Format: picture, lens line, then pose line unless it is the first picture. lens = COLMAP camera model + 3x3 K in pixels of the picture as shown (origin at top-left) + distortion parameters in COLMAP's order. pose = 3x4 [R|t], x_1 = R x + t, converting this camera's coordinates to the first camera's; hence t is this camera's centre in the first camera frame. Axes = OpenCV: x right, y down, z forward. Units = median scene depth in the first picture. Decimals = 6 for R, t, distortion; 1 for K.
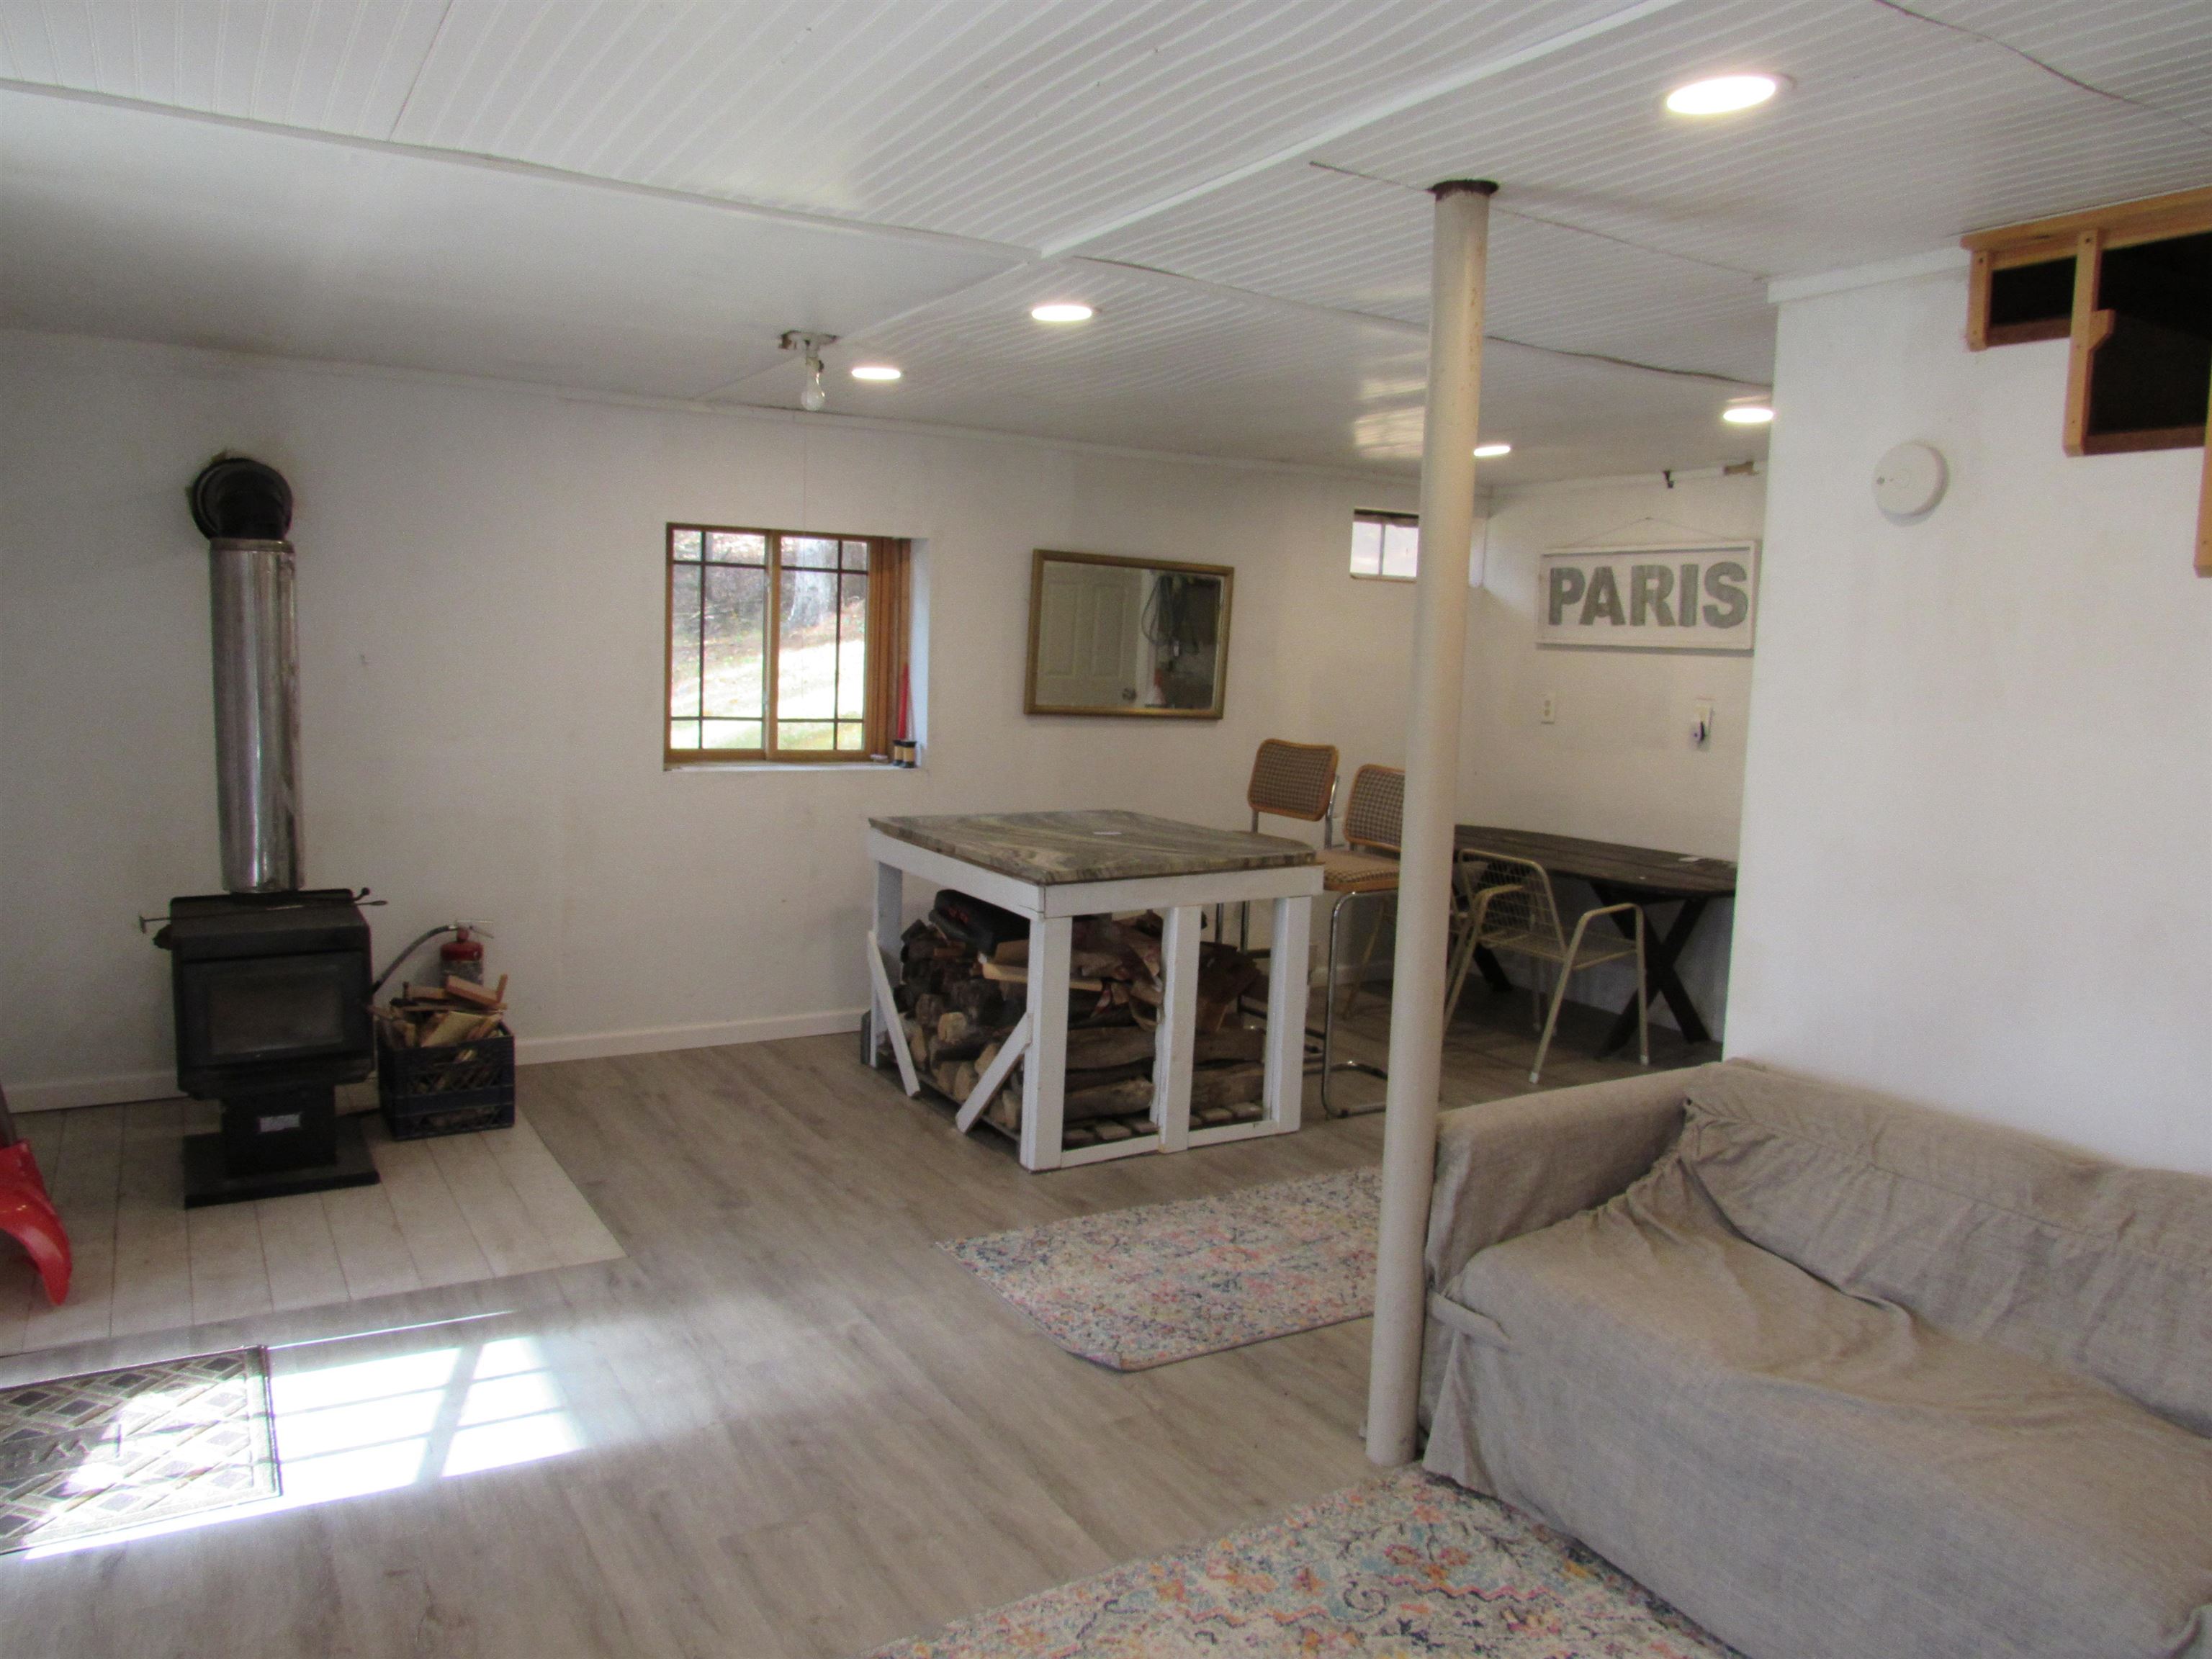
lens RADIAL K [[1578.0, 0, 1102.2], [0, 1578.0, 824.5], [0, 0, 1]] dist [-0.033251, 0.011135]
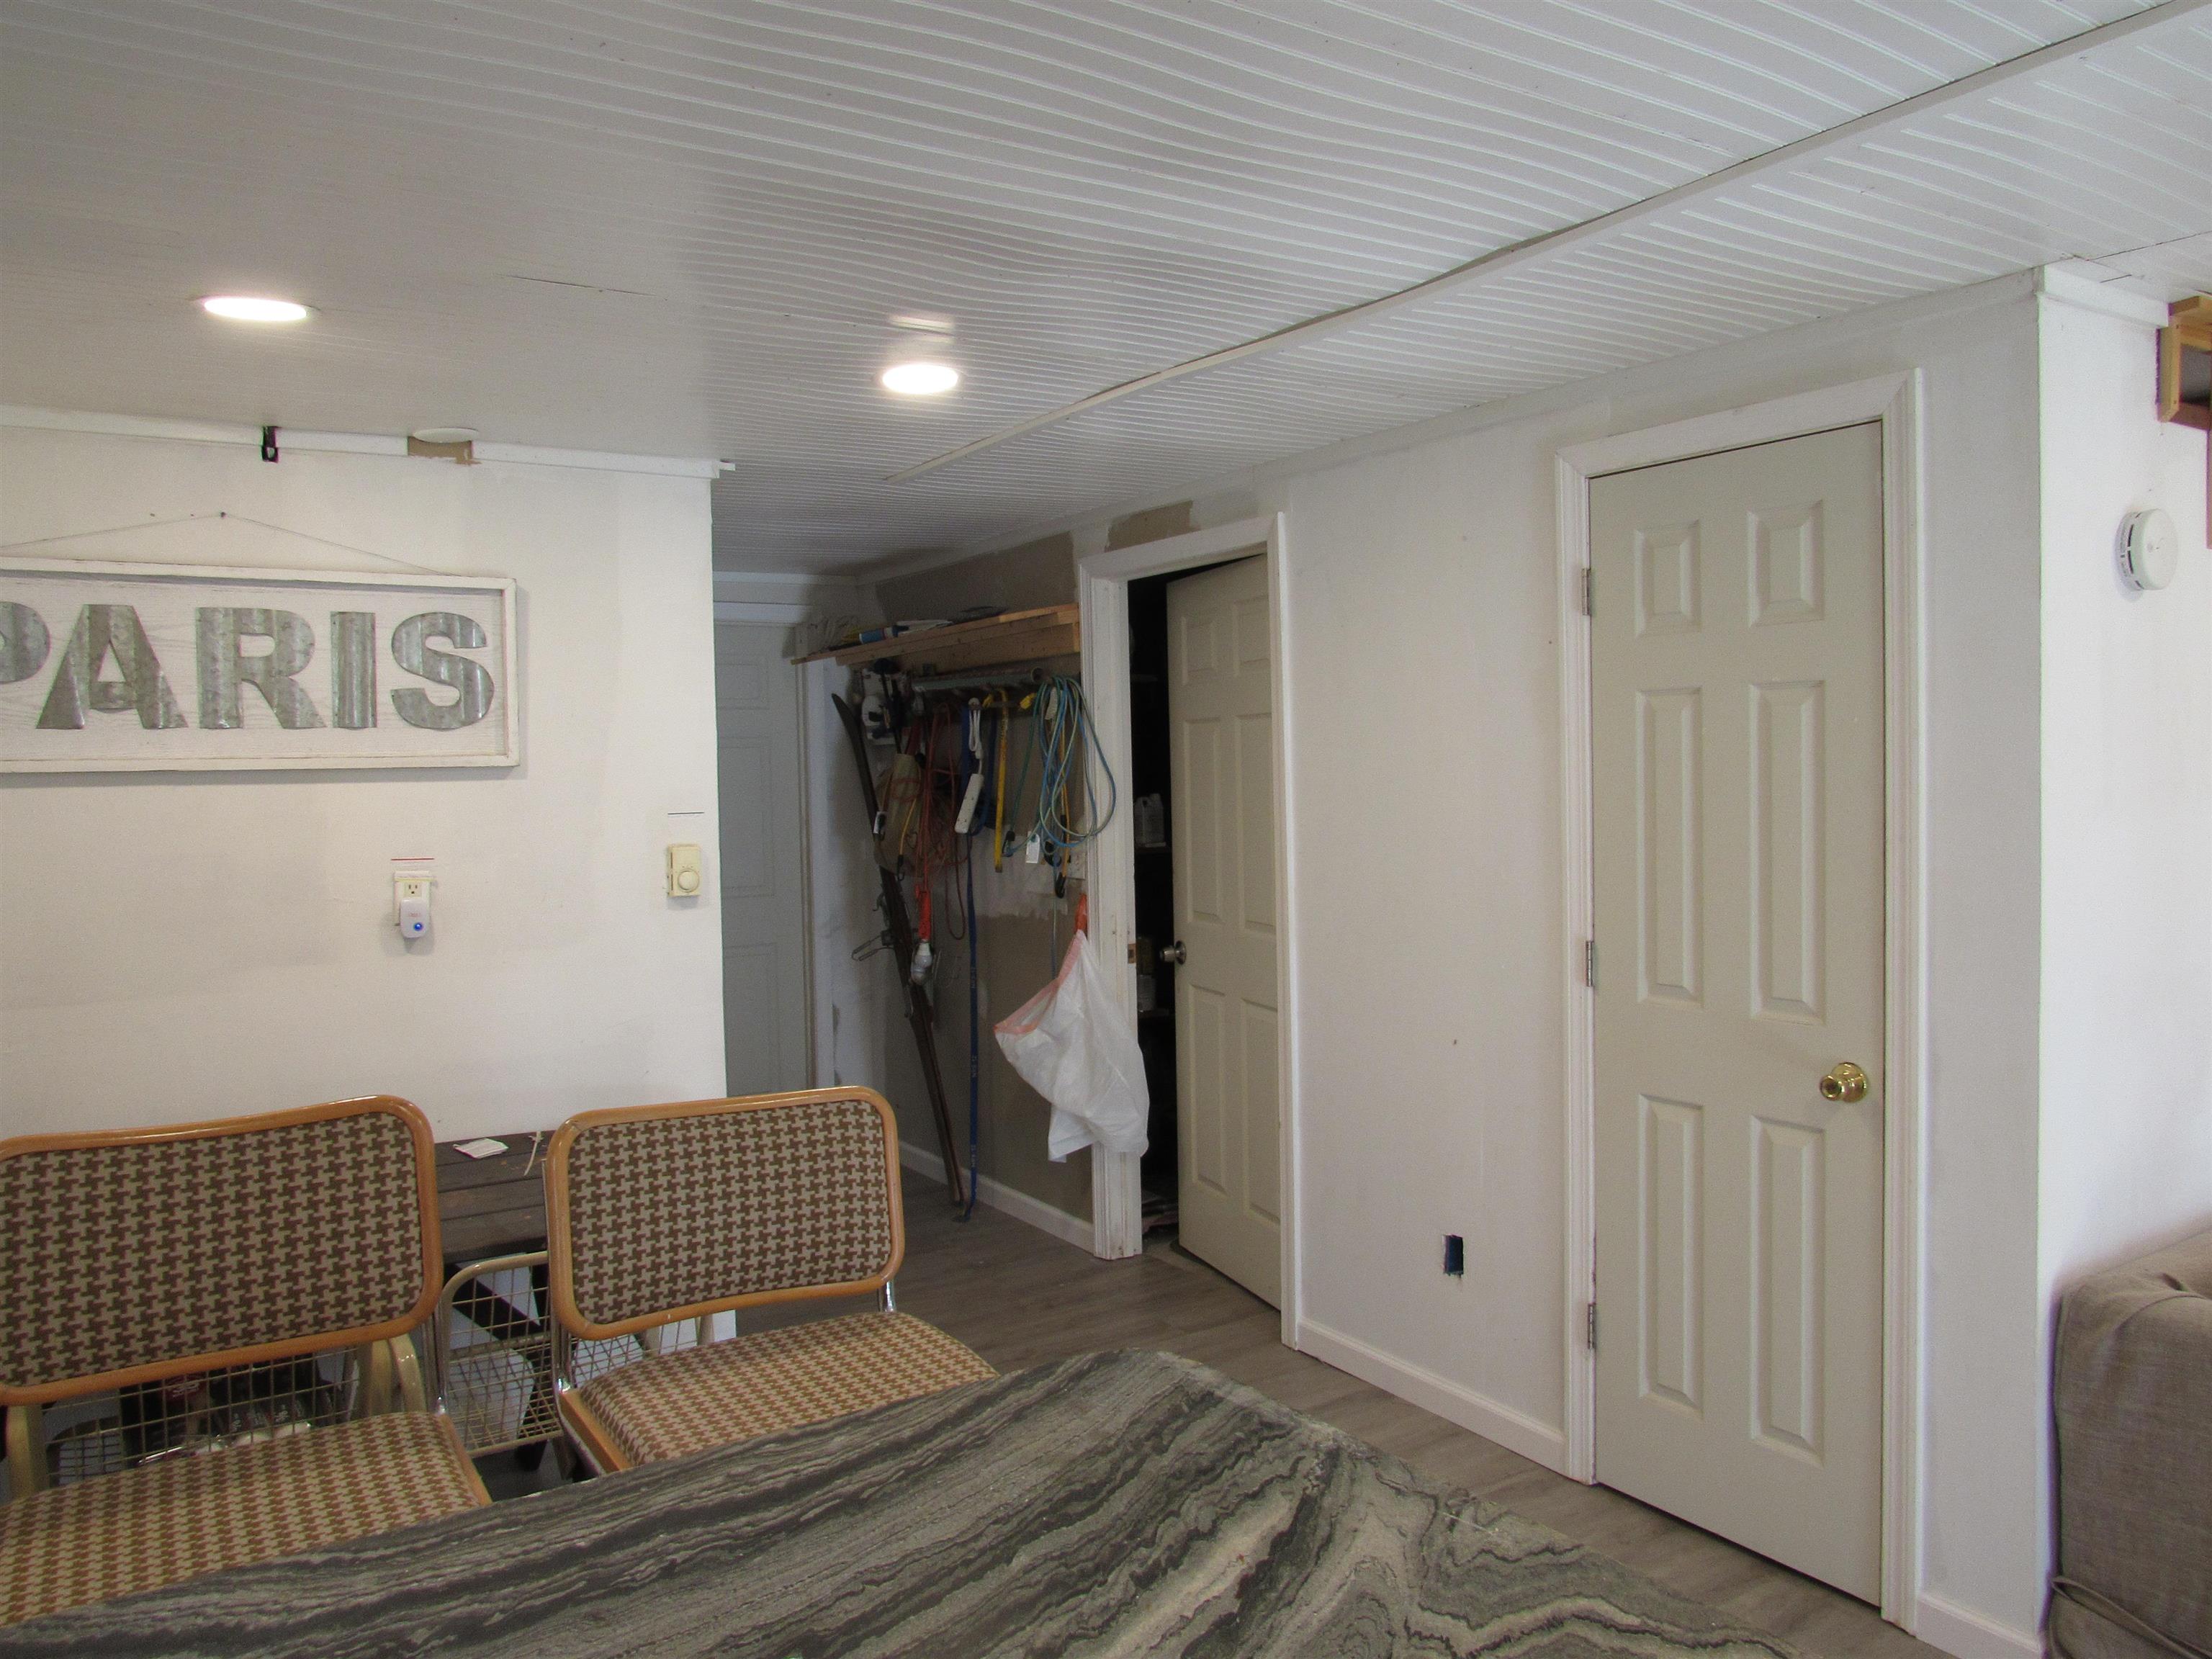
lens RADIAL K [[1578.0, 0, 1104.6], [0, 1578.0, 829.4], [0, 0, 1]] dist [-0.033251, 0.011135]
pose [[-0.025810, -0.078112, 0.996610, -0.161544], [0.130383, 0.988164, 0.080827, -0.100178], [-0.991128, 0.132027, -0.015320, 0.745691]]
